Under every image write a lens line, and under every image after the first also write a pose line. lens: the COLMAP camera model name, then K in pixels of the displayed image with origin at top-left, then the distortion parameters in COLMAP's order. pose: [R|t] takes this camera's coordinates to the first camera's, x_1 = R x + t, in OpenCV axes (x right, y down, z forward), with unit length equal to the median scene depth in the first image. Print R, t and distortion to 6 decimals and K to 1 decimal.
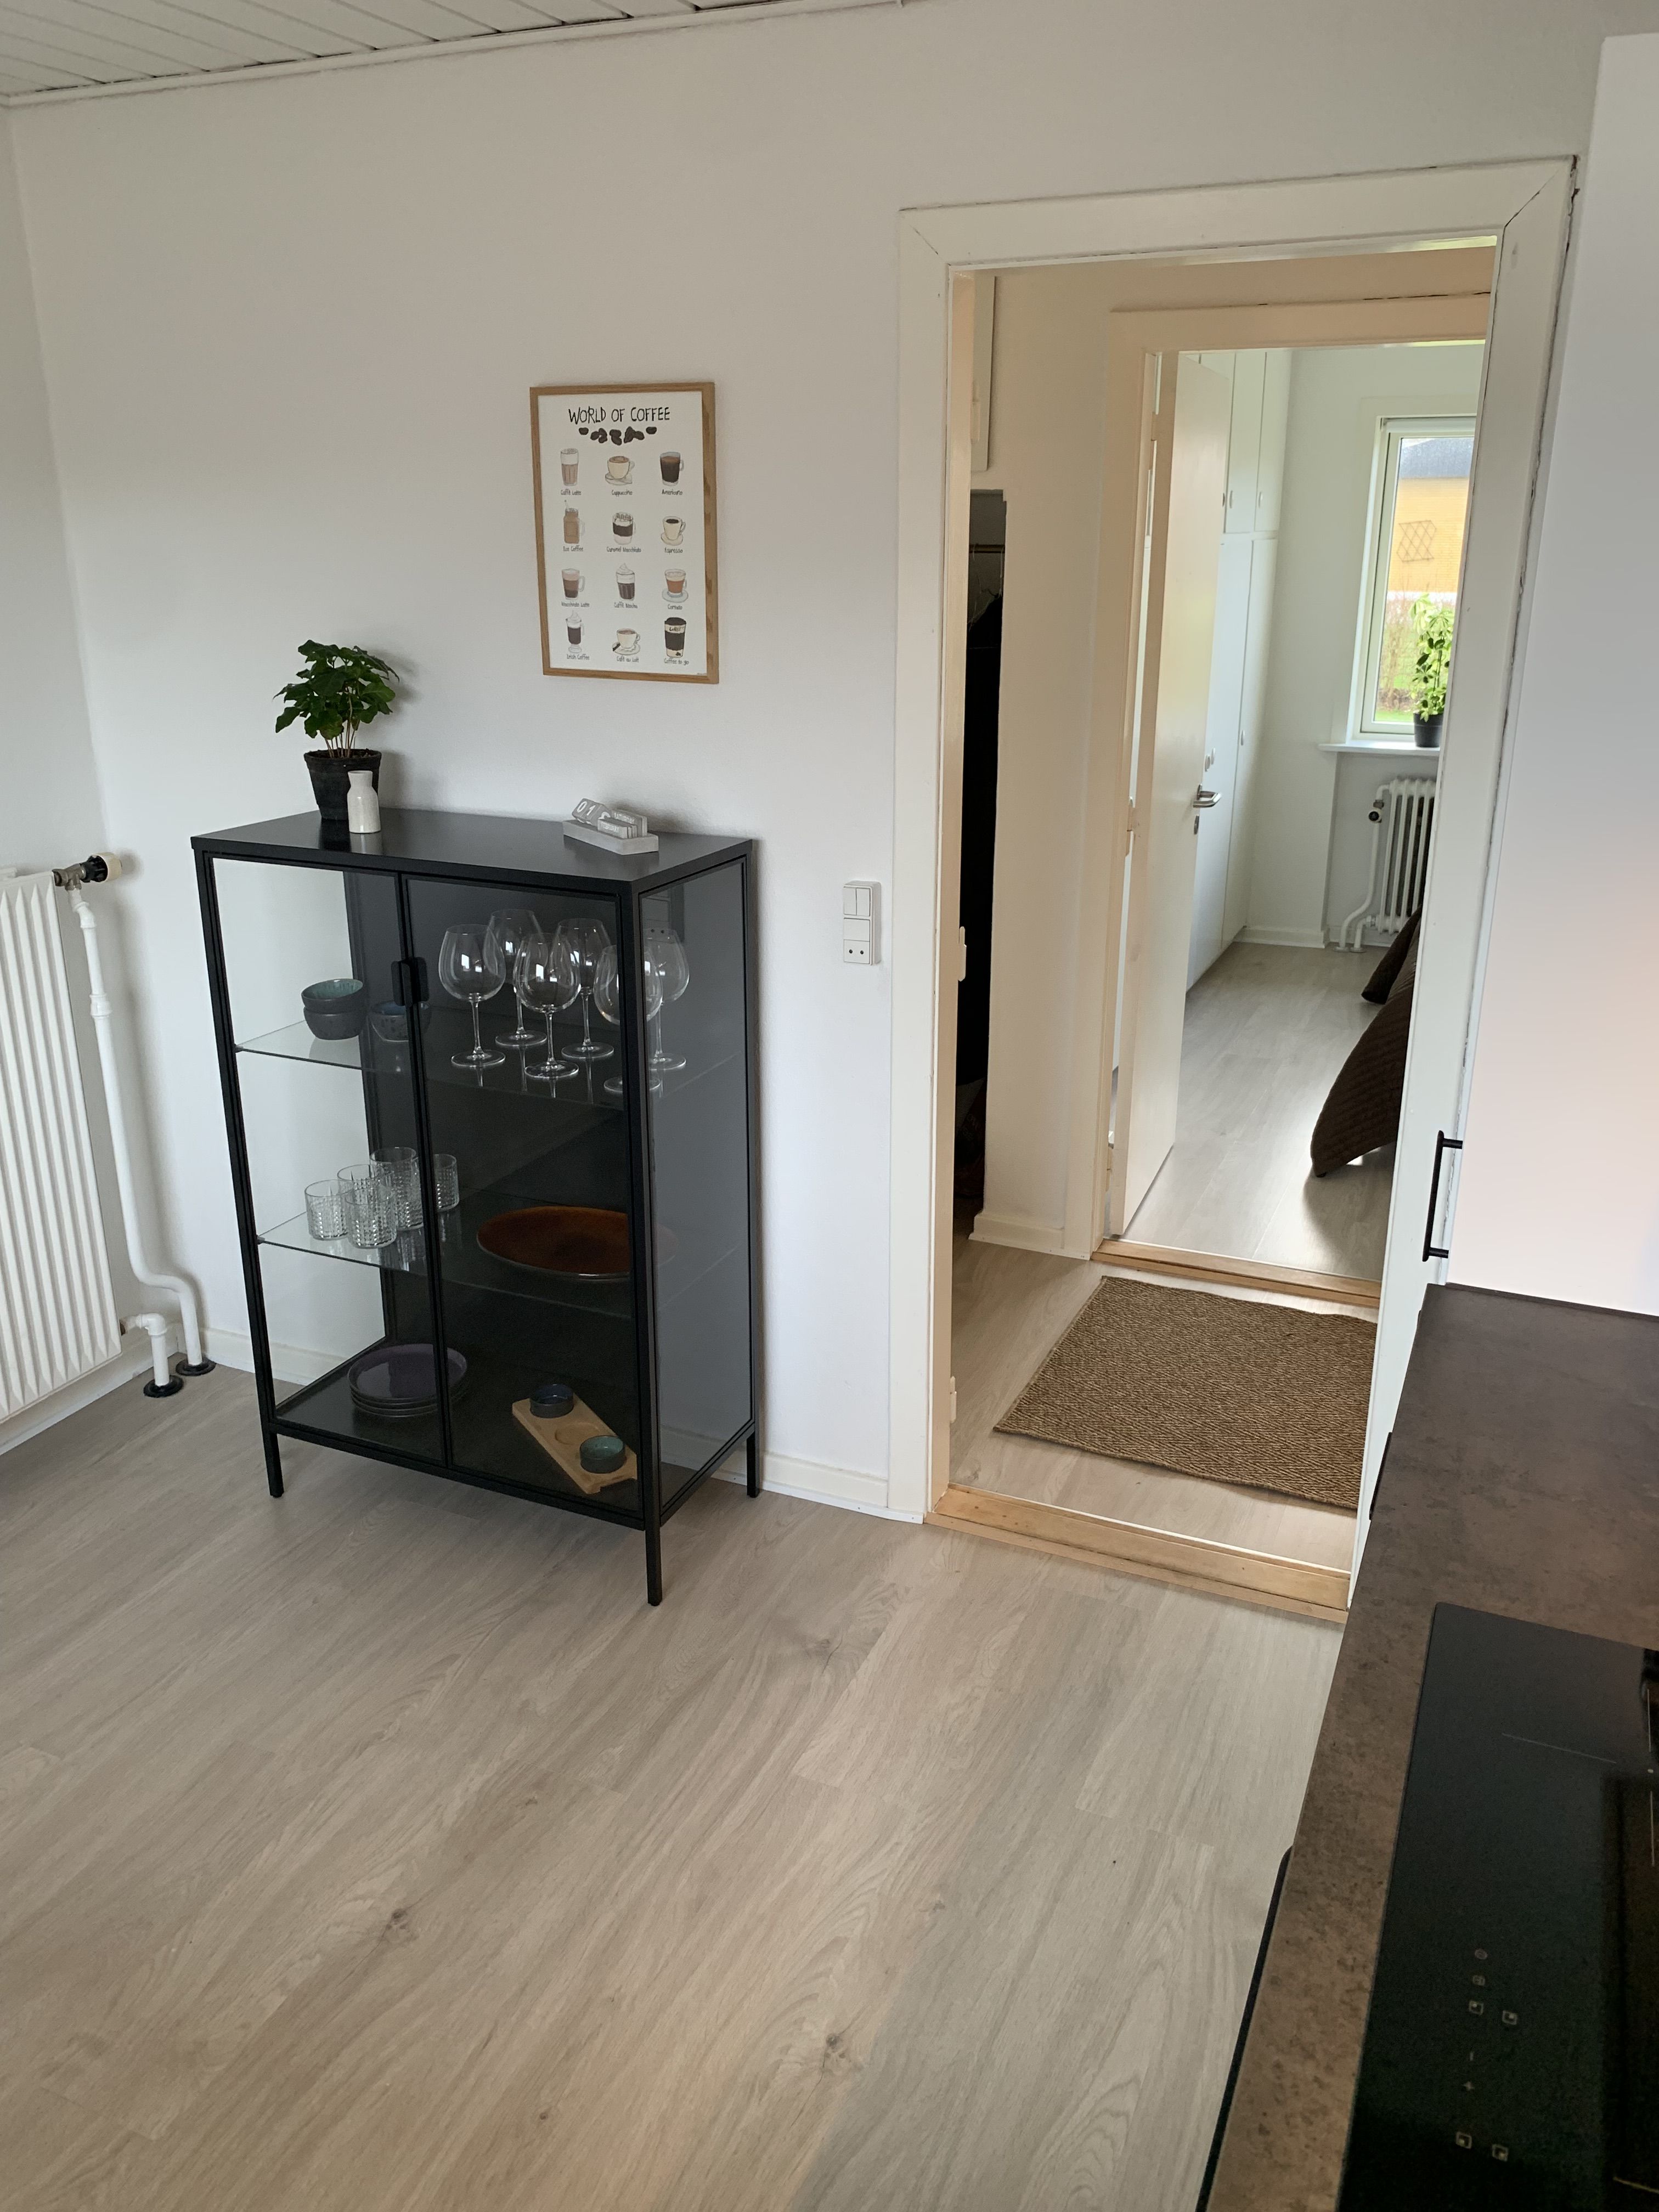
lens RADIAL K [[1692.8, 0, 833.3], [0, 1692.8, 1104.1], [0, 0, 1]] dist [0.004170, 0.000419]
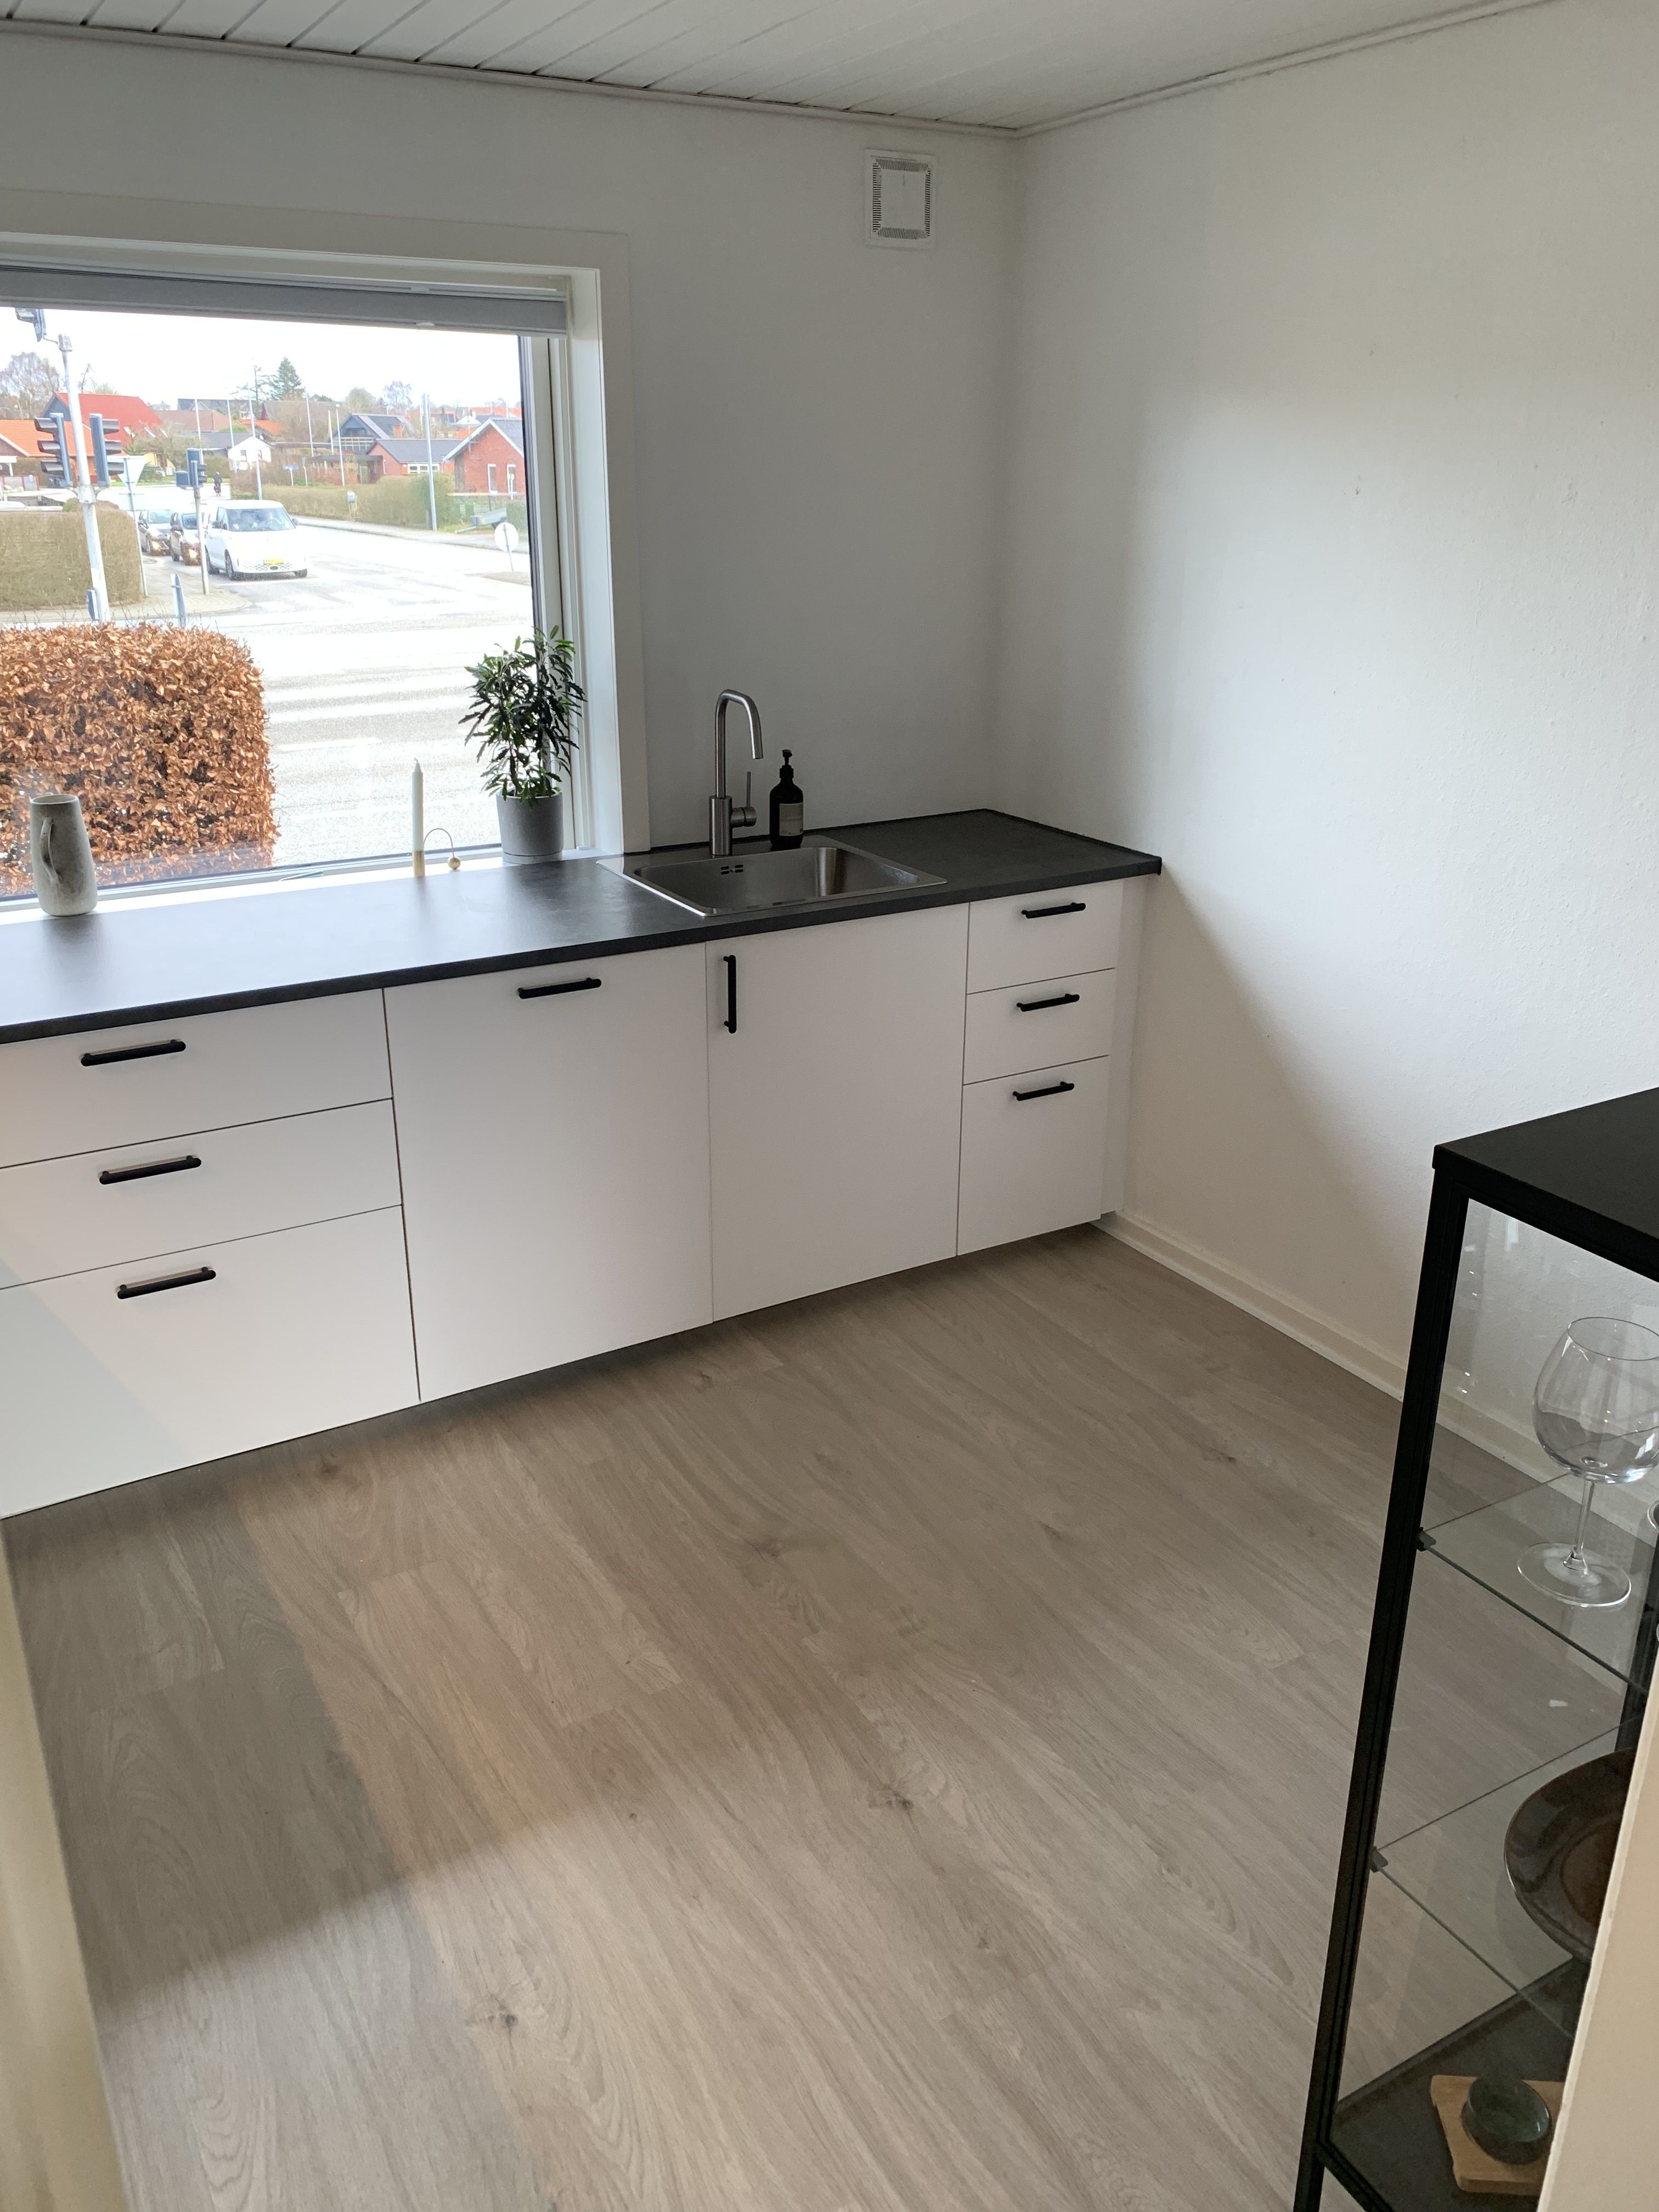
lens RADIAL K [[1692.8, 0, 821.1], [0, 1692.8, 1108.5], [0, 0, 1]] dist [0.004170, 0.000419]
pose [[-0.590860, 0.285912, -0.754413, 0.456352], [-0.263151, 0.815657, 0.515224, -0.415111], [0.762651, 0.502949, -0.406701, 1.187241]]
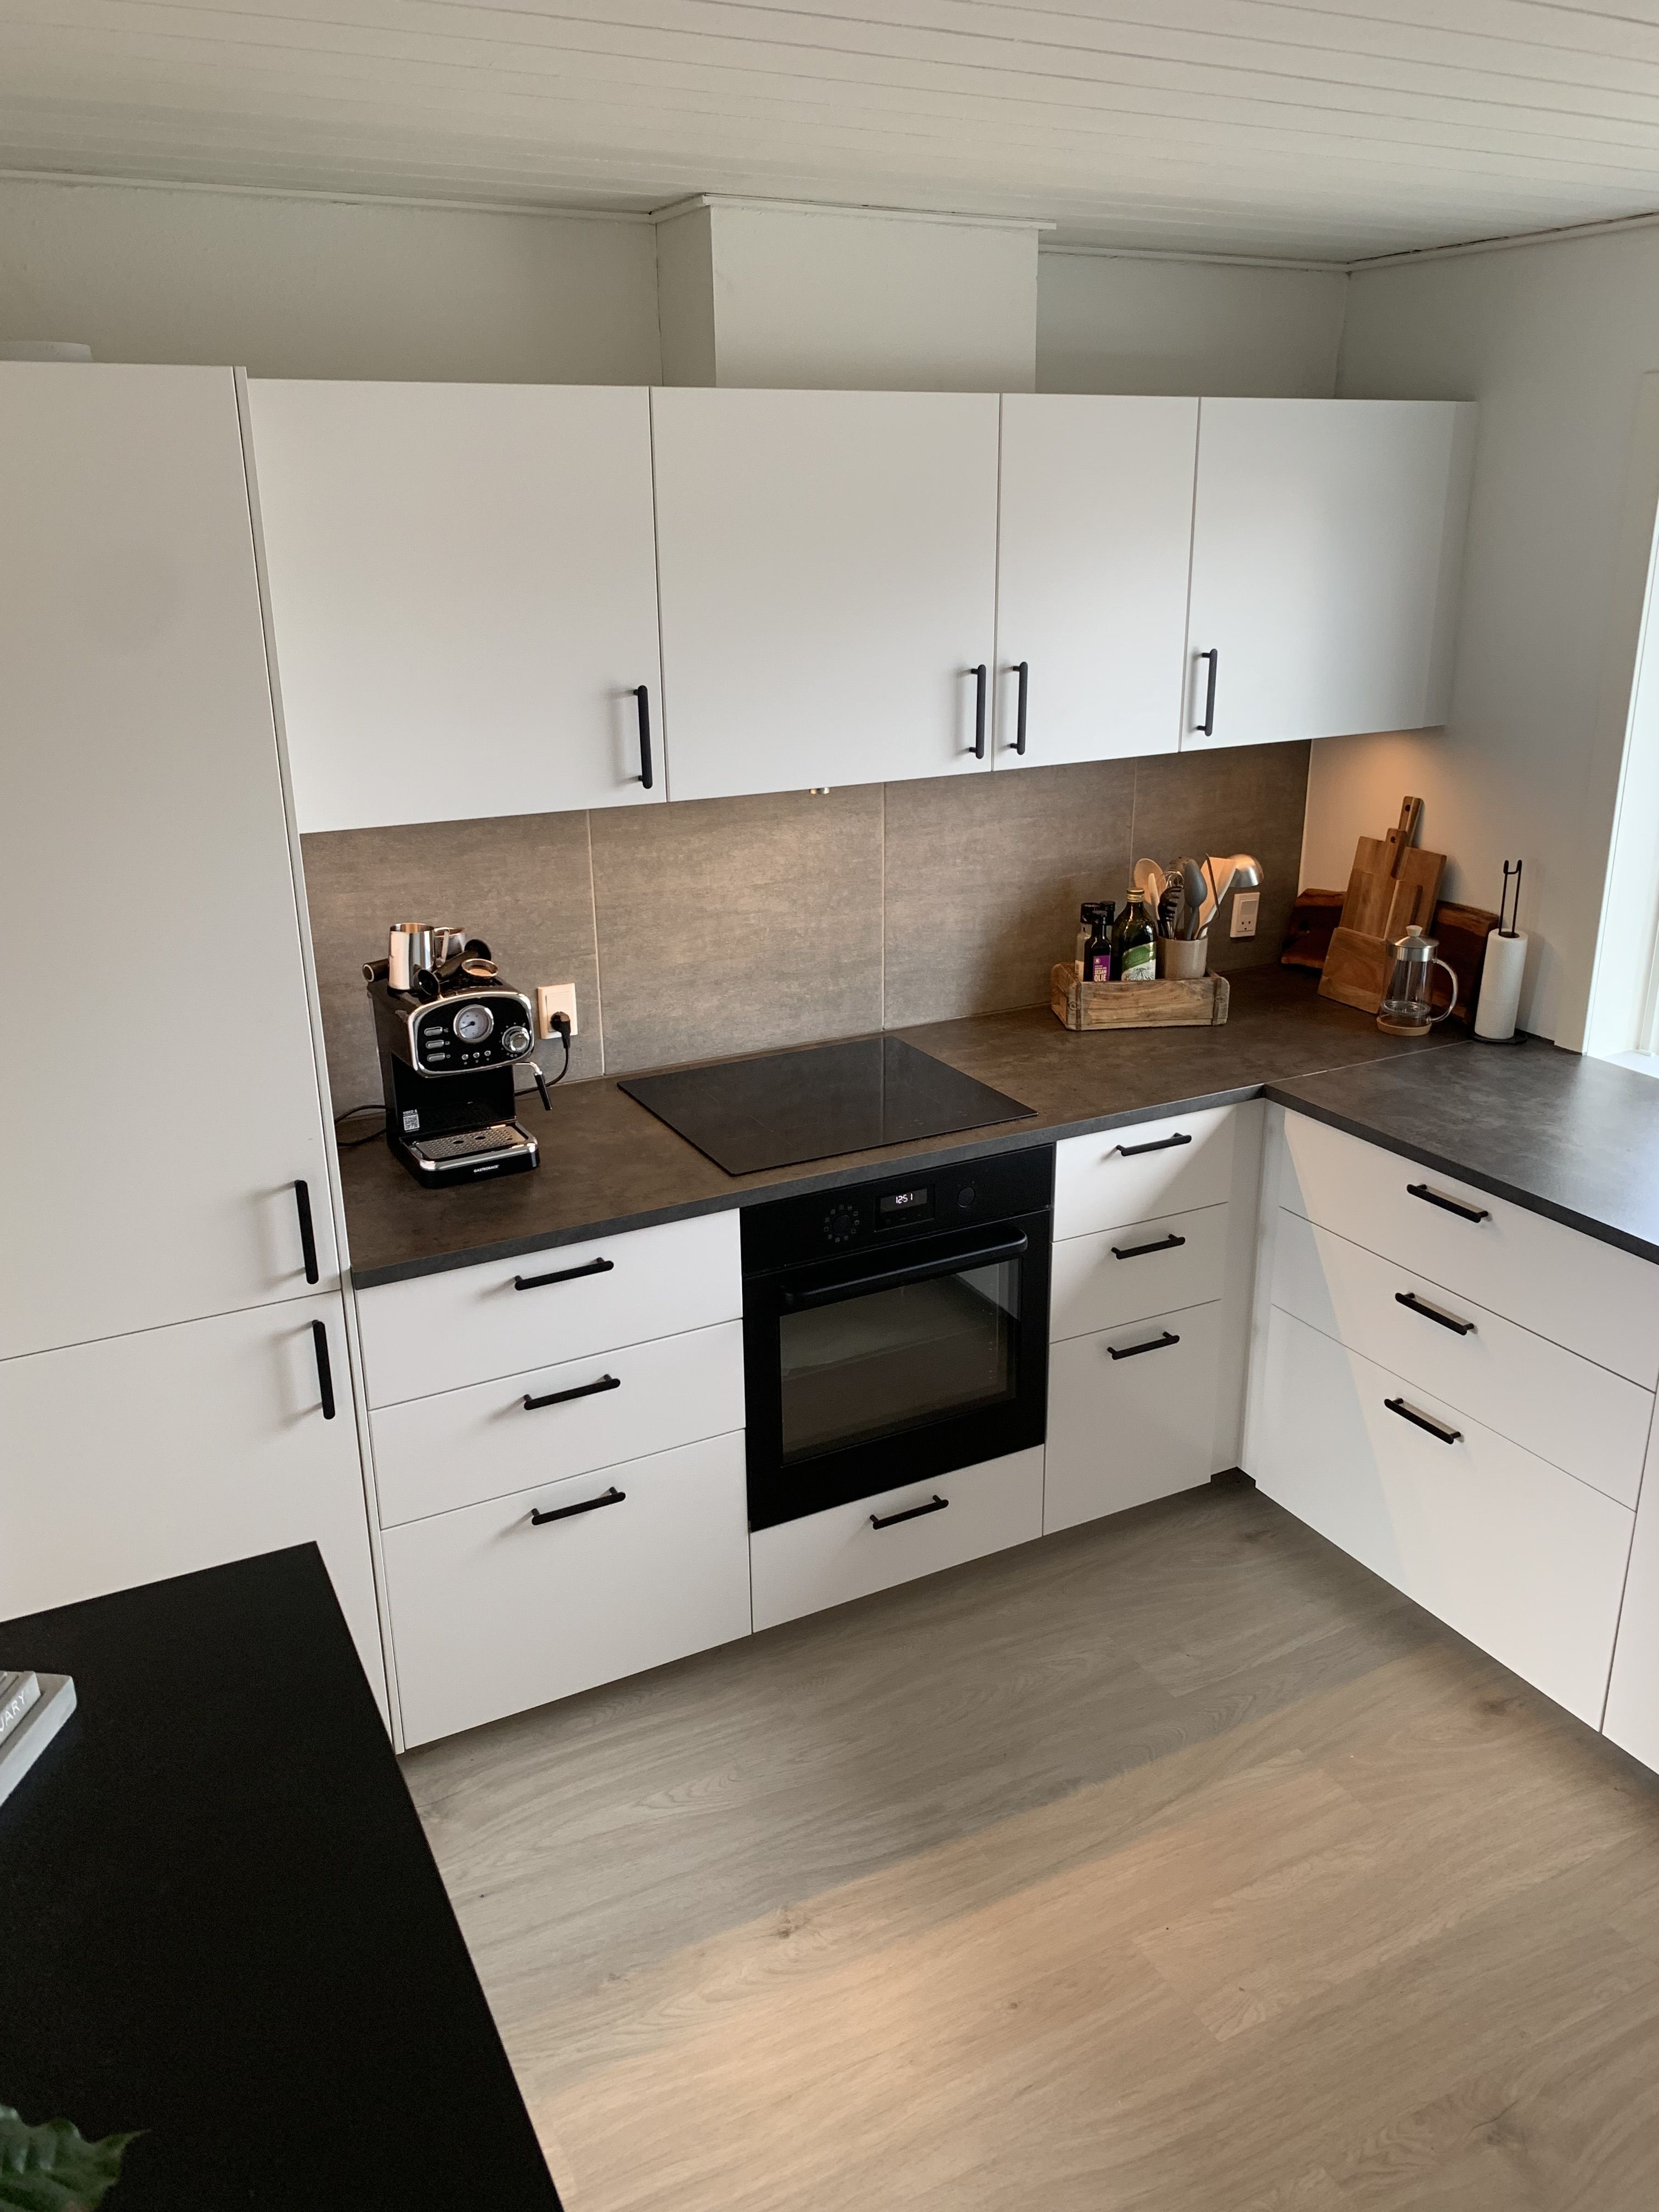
lens RADIAL K [[1692.8, 0, 827.1], [0, 1692.8, 1108.3], [0, 0, 1]] dist [0.004170, 0.000419]
pose [[-0.776369, -0.204885, 0.596048, -0.581772], [0.213439, 0.804349, 0.554497, -0.546598], [-0.593039, 0.557714, -0.580741, 1.262682]]
